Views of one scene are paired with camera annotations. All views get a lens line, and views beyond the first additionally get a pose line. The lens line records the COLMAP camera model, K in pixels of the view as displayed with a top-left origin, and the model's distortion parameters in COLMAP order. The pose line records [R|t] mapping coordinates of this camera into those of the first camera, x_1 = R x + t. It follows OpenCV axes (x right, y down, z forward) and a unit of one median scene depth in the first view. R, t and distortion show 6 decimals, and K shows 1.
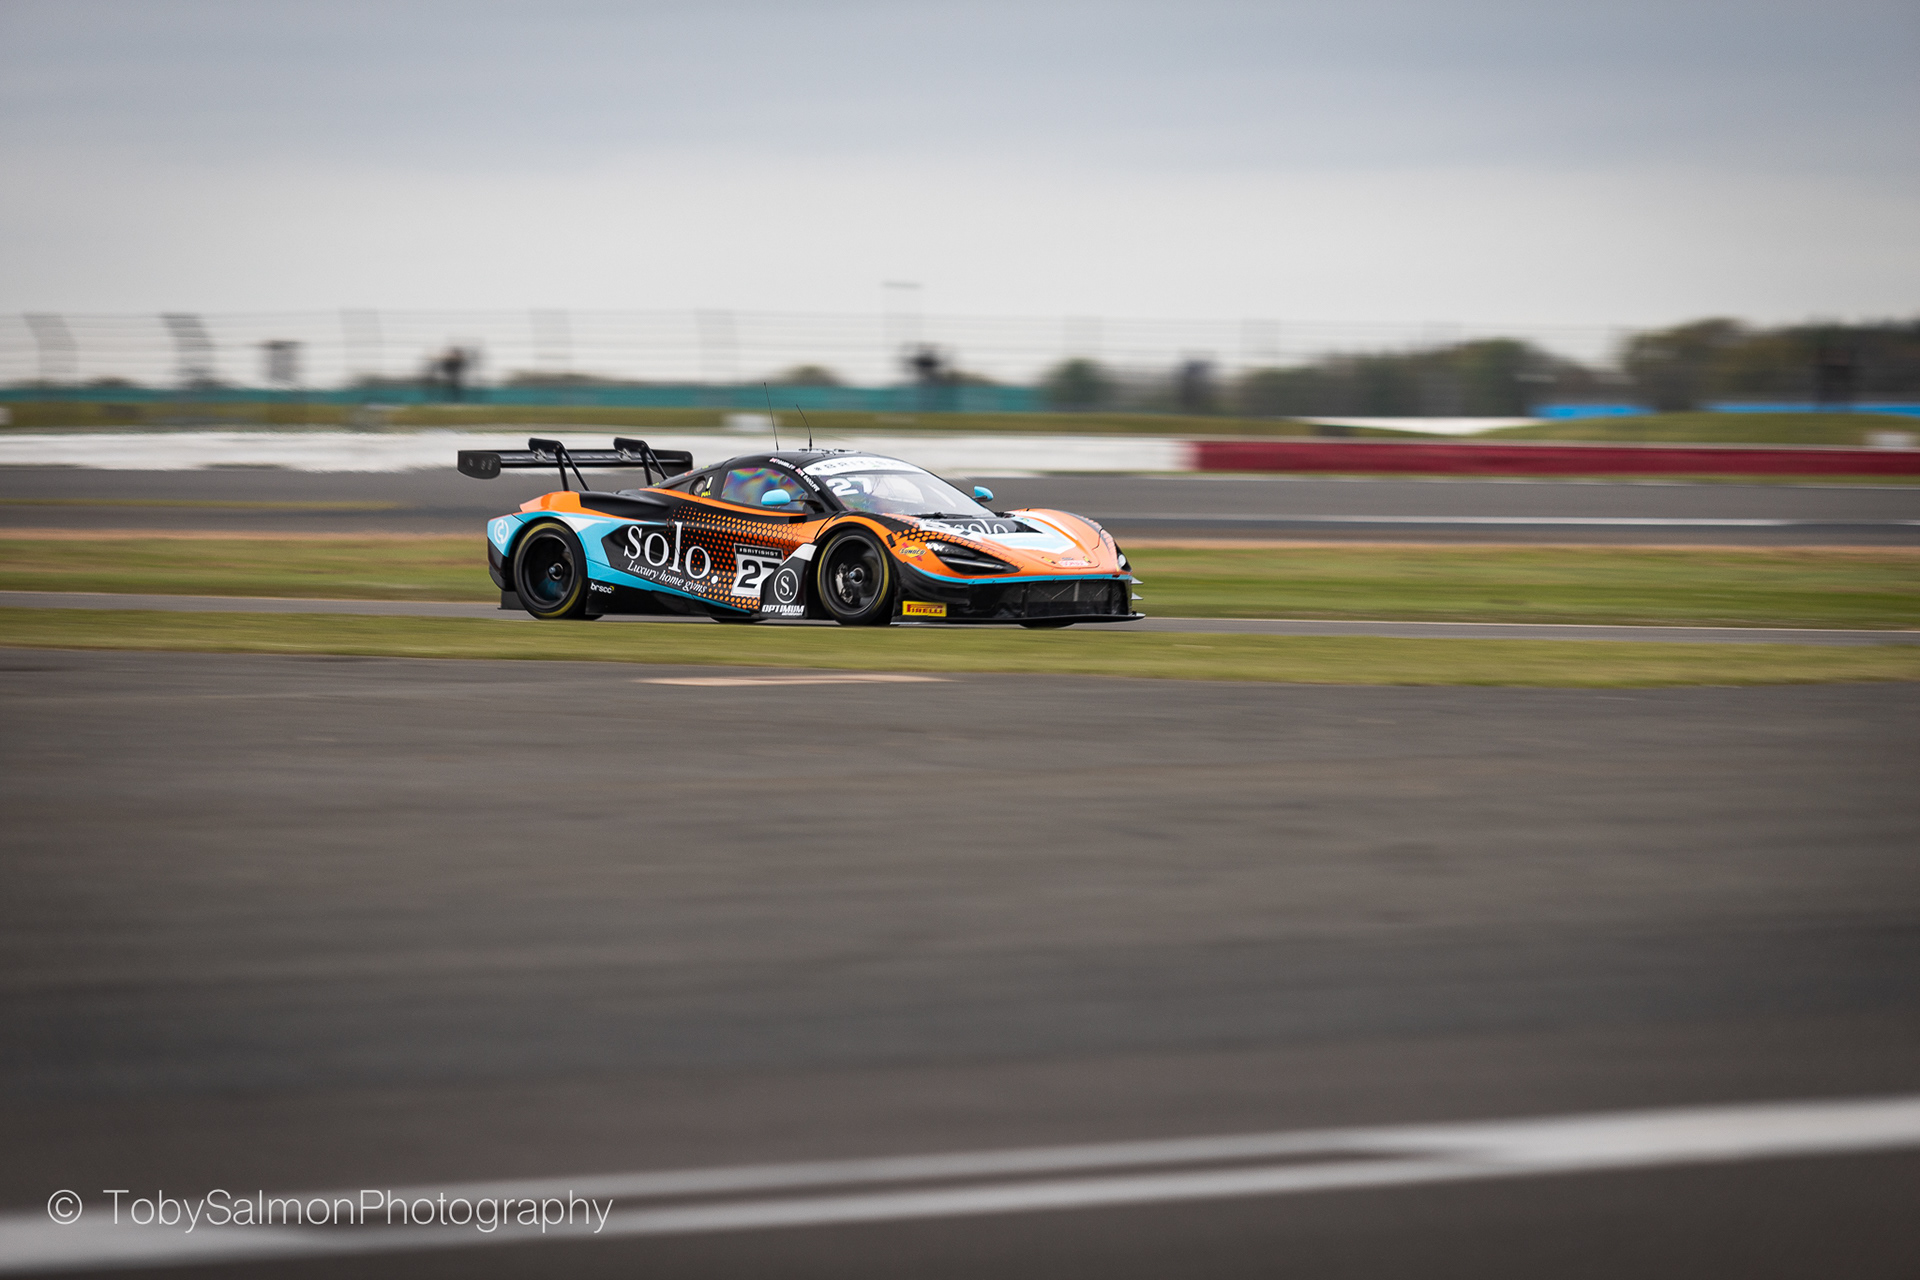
lens RADIAL K [[9333.2, 0, 951.2], [0, 9333.2, 633.2], [0, 0, 1]] dist [0.033340, 0.000000]
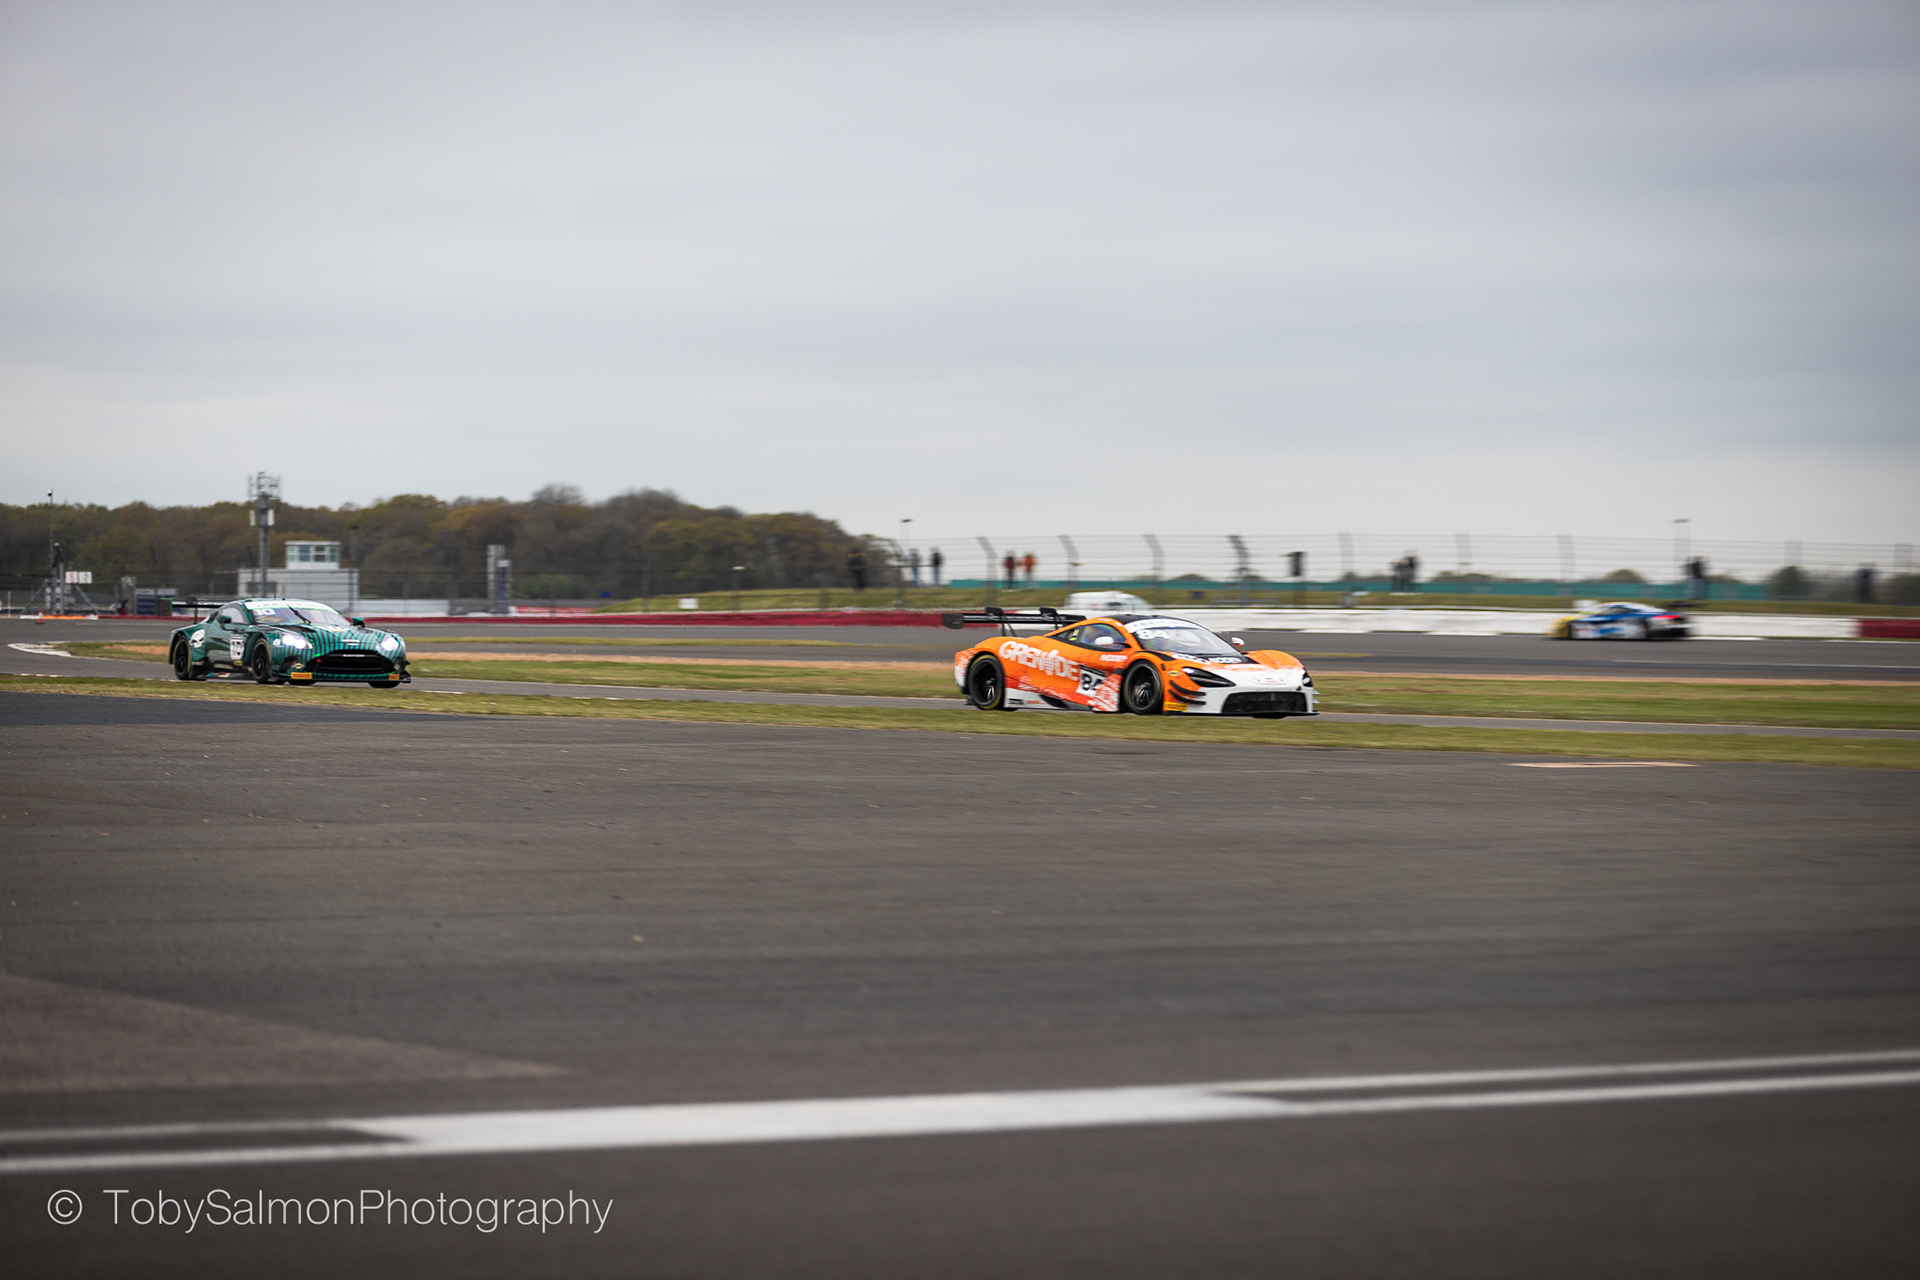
lens RADIAL K [[6217.7, 0, 969.0], [0, 6217.7, 632.8], [0, 0, 1]] dist [-0.218171, 0.000000]
pose [[0.983450, 0.009320, -0.180939, 0.068925], [-0.012593, 0.999777, -0.016946, 0.001707], [0.180740, 0.018944, 0.983348, -0.073024]]
